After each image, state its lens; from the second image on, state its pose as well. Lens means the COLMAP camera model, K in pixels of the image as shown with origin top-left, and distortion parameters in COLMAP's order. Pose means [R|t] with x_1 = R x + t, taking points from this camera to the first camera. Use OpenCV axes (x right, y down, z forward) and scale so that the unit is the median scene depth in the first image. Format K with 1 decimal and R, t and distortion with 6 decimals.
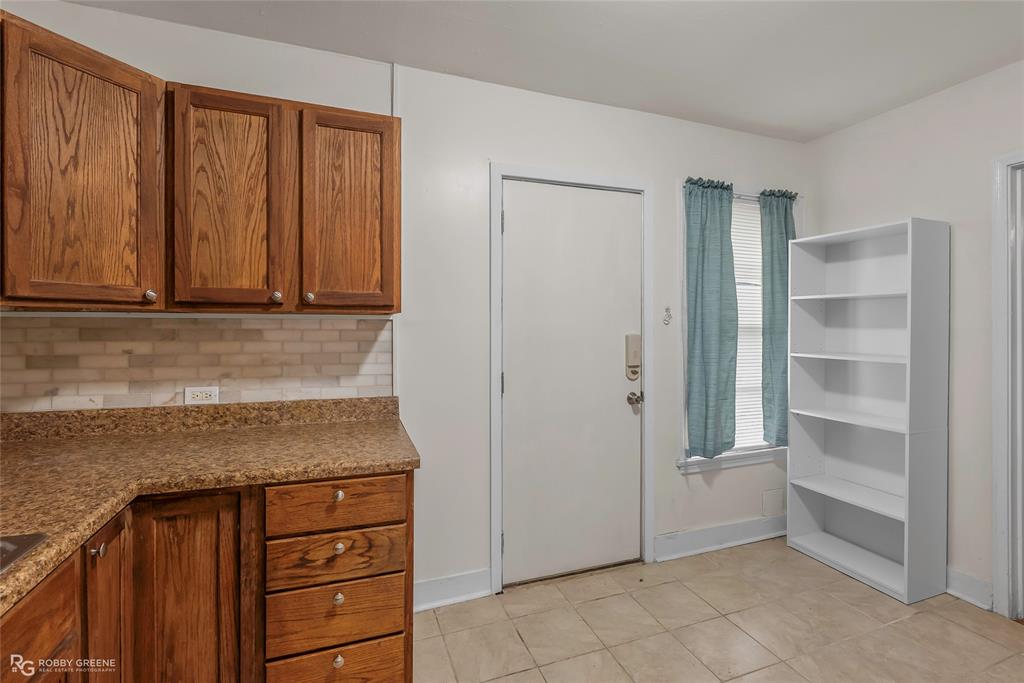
lens RADIAL K [[469.8, 0, 520.5], [0, 469.8, 323.5], [0, 0, 1]] dist [-0.012253, 0.003389]
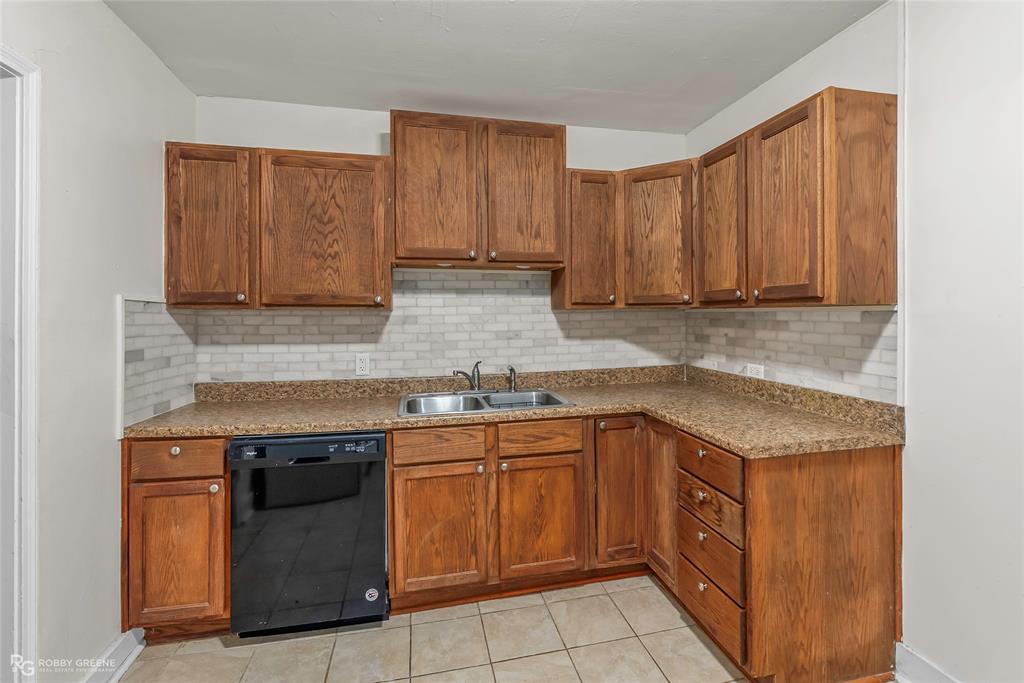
lens RADIAL K [[469.8, 0, 511.8], [0, 469.8, 311.8], [0, 0, 1]] dist [-0.012253, 0.003389]
pose [[-0.154031, -0.007960, -0.988034, 0.756809], [0.006008, 0.999942, -0.008993, -0.003523], [0.988048, -0.007321, -0.153974, 0.562823]]
